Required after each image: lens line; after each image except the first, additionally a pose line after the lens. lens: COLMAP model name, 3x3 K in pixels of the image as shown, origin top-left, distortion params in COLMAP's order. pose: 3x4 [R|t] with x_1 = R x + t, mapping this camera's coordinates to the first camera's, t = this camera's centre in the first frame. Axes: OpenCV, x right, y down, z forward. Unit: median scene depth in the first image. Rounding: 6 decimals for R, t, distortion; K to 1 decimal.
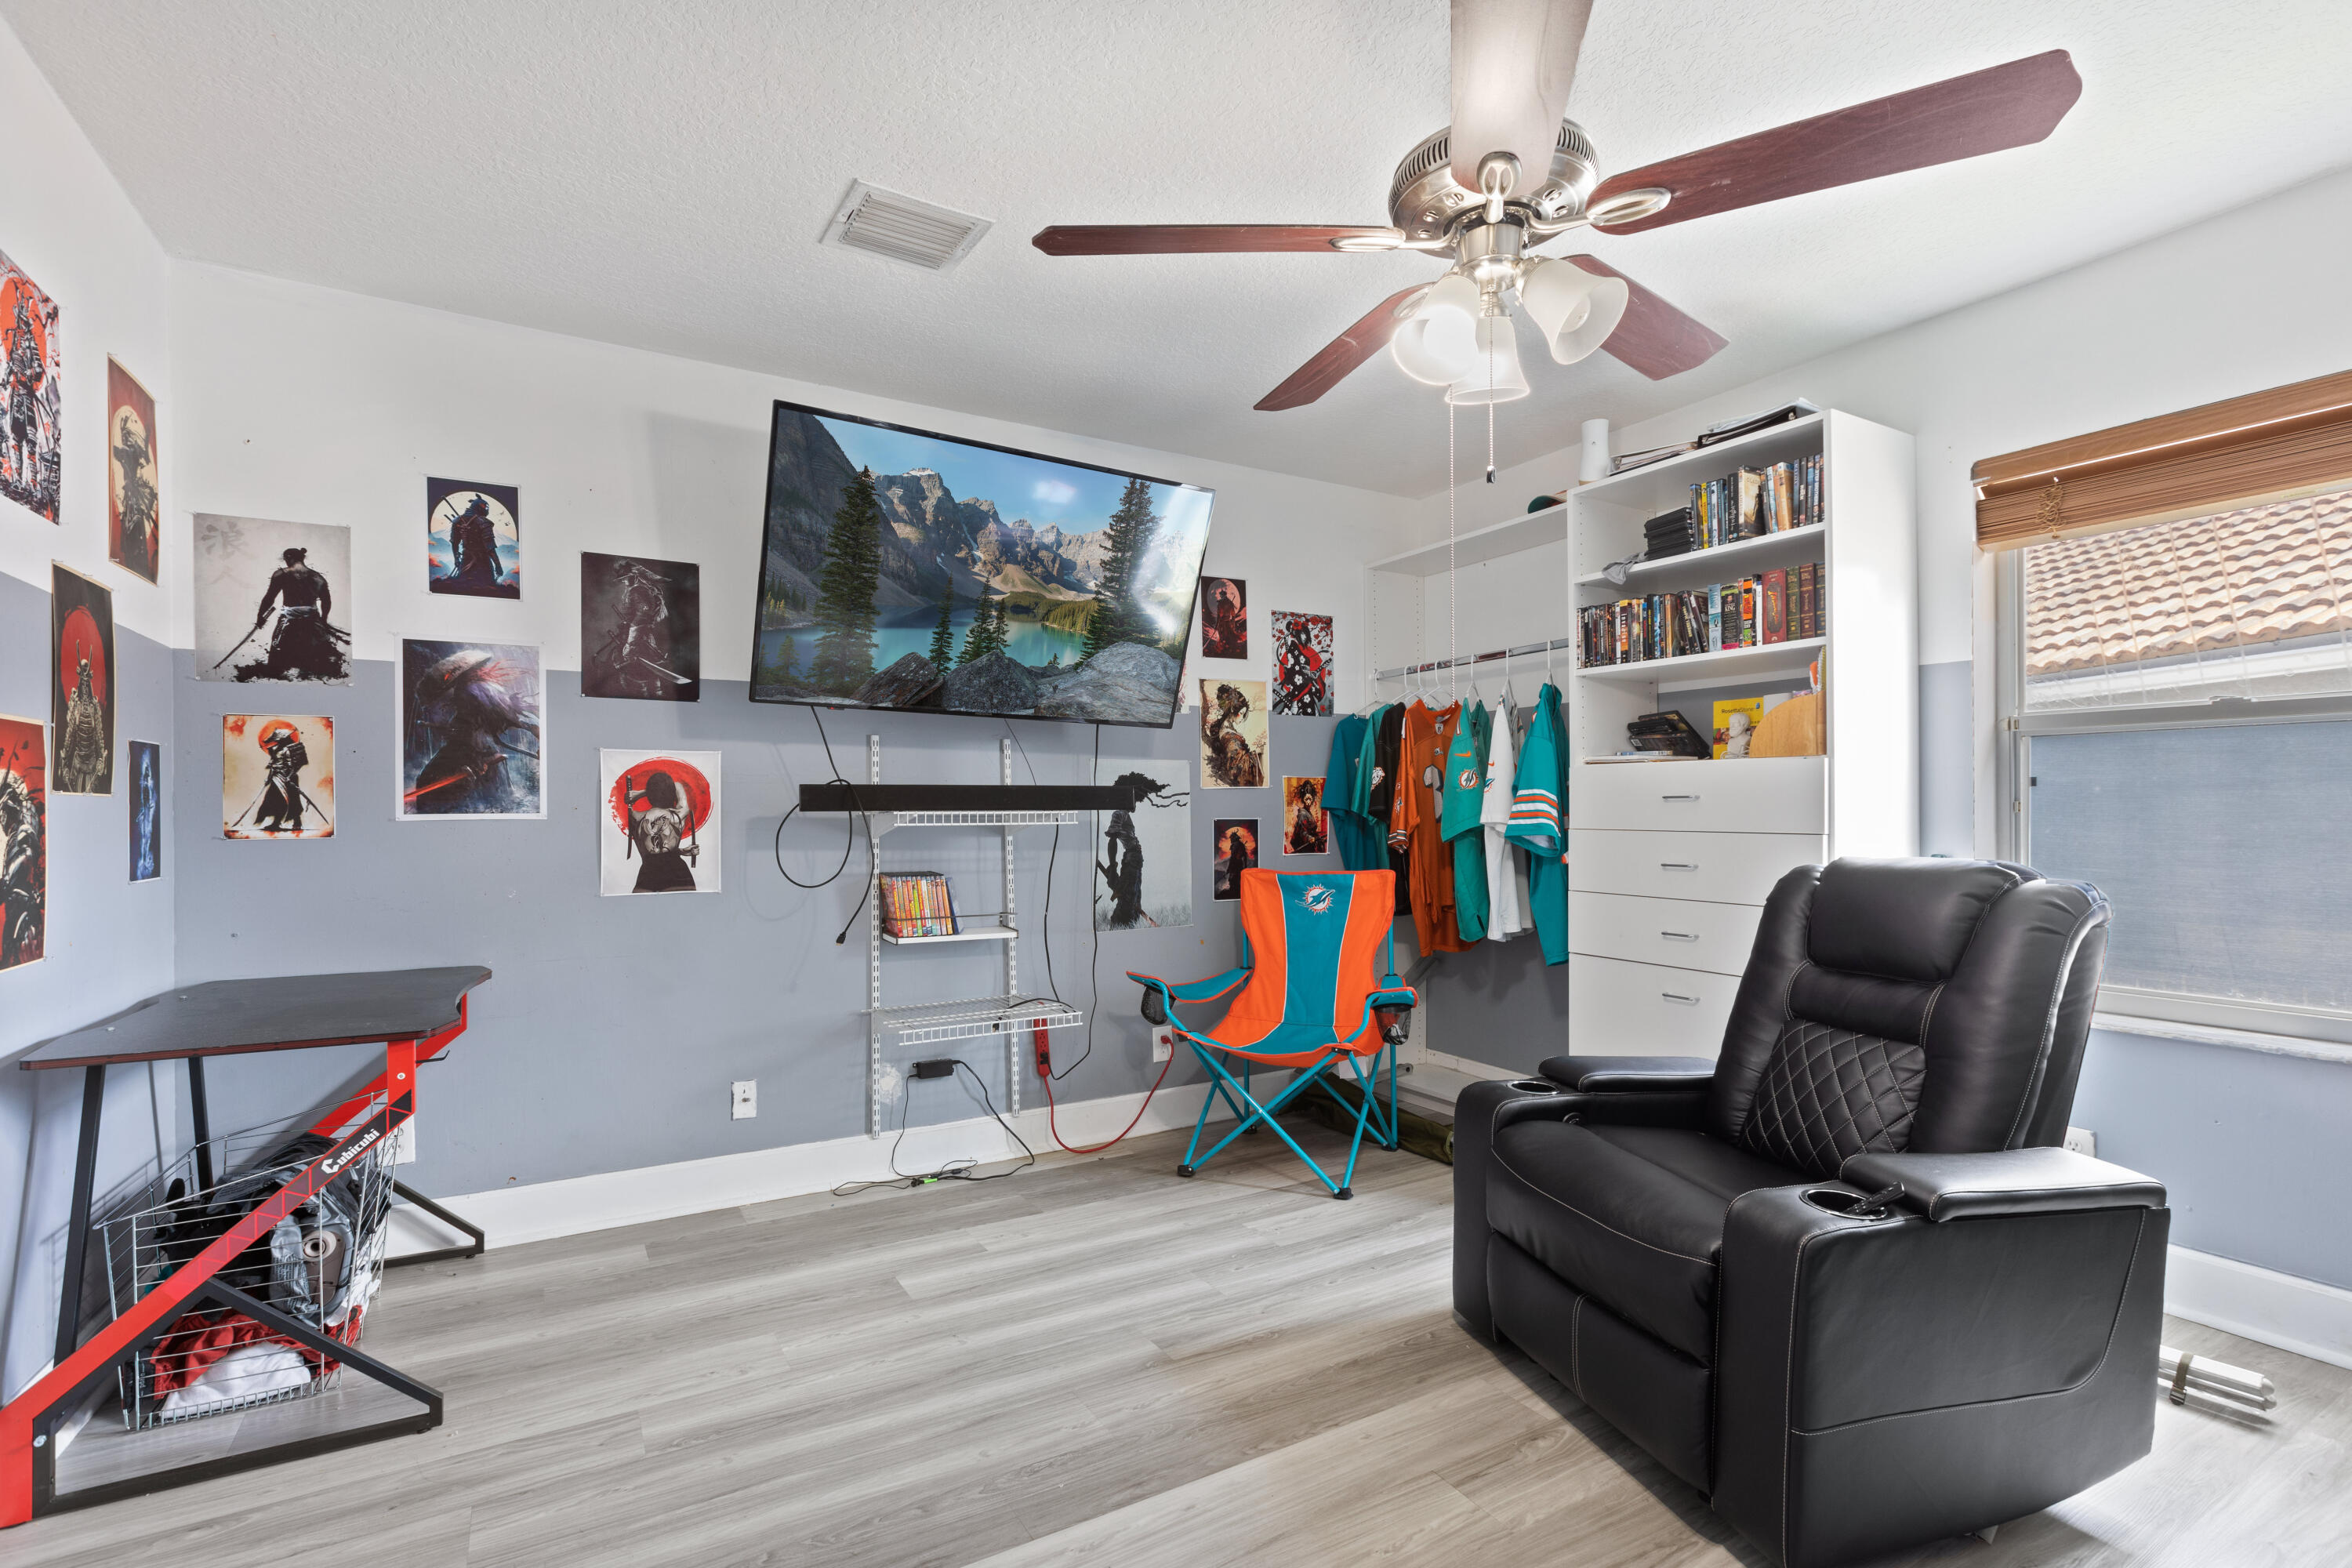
lens RADIAL K [[1071.2, 0, 1156.9], [0, 1071.2, 802.1], [0, 0, 1]] dist [0.003894, -0.000338]
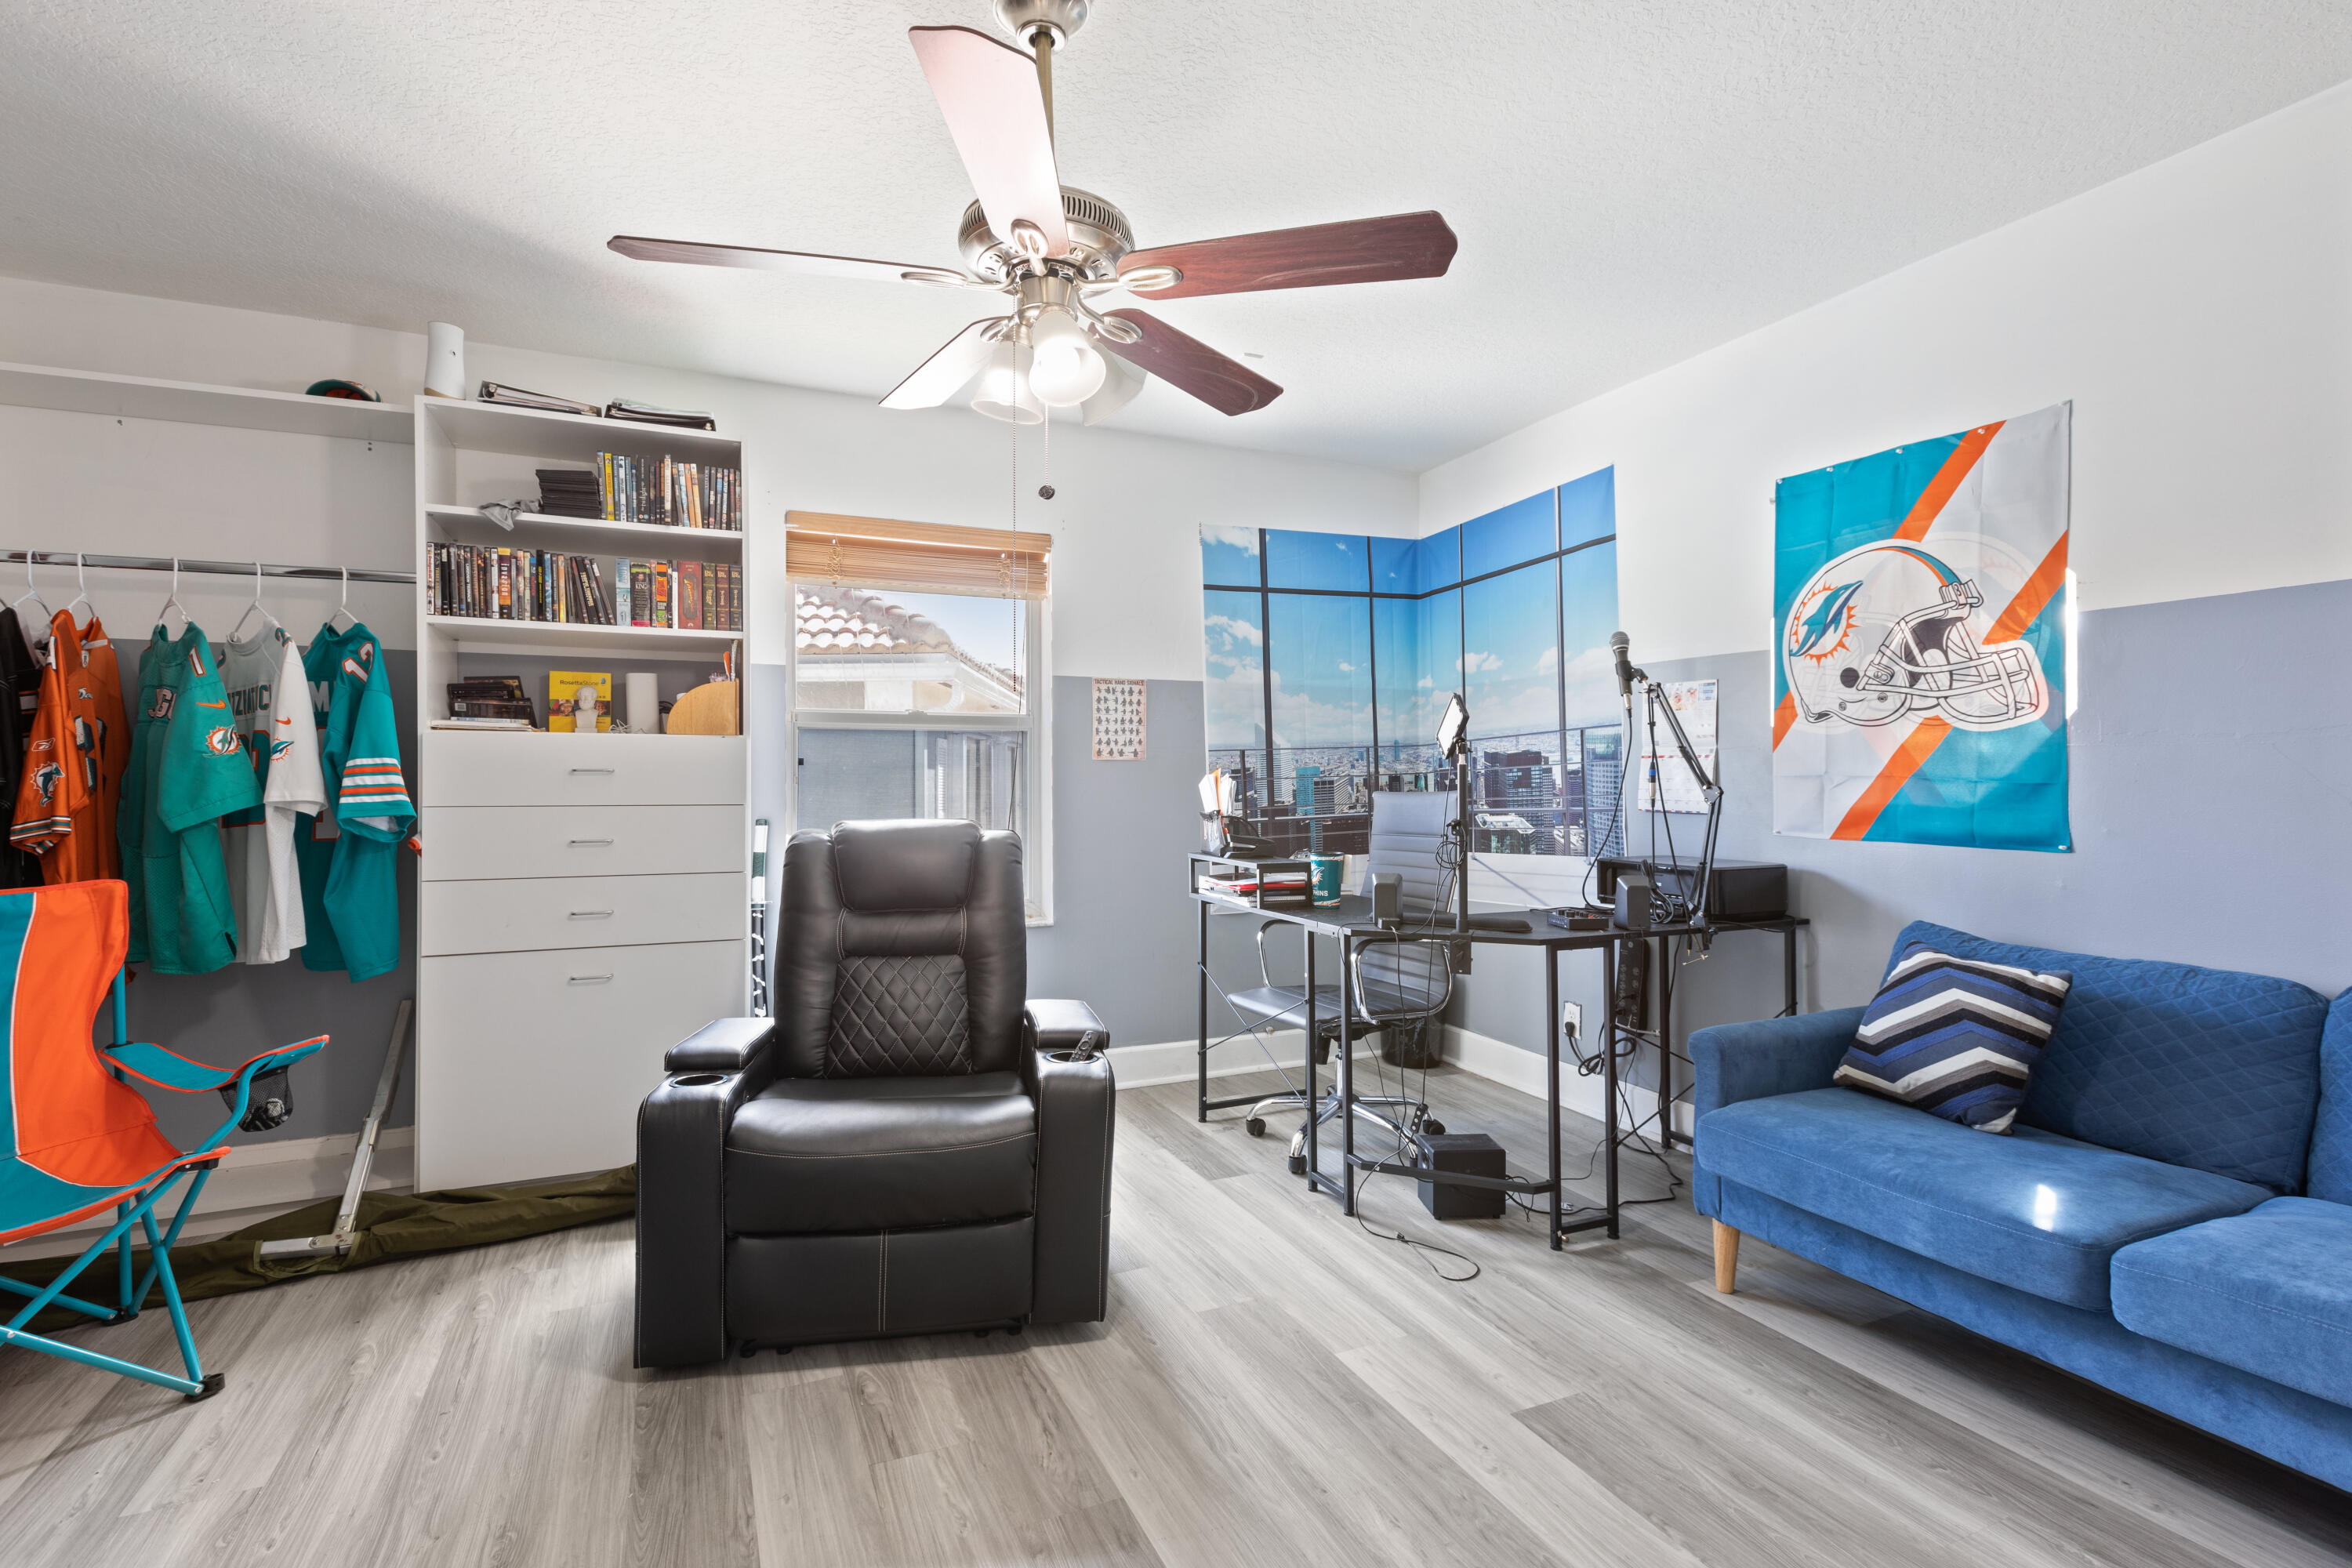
lens RADIAL K [[1071.2, 0, 1156.6], [0, 1071.2, 774.1], [0, 0, 1]] dist [0.003894, -0.000338]
pose [[0.121279, 0.008565, 0.992582, -0.402805], [-0.005273, 0.999954, -0.007984, 0.003628], [-0.992604, -0.004266, 0.121319, 0.372949]]
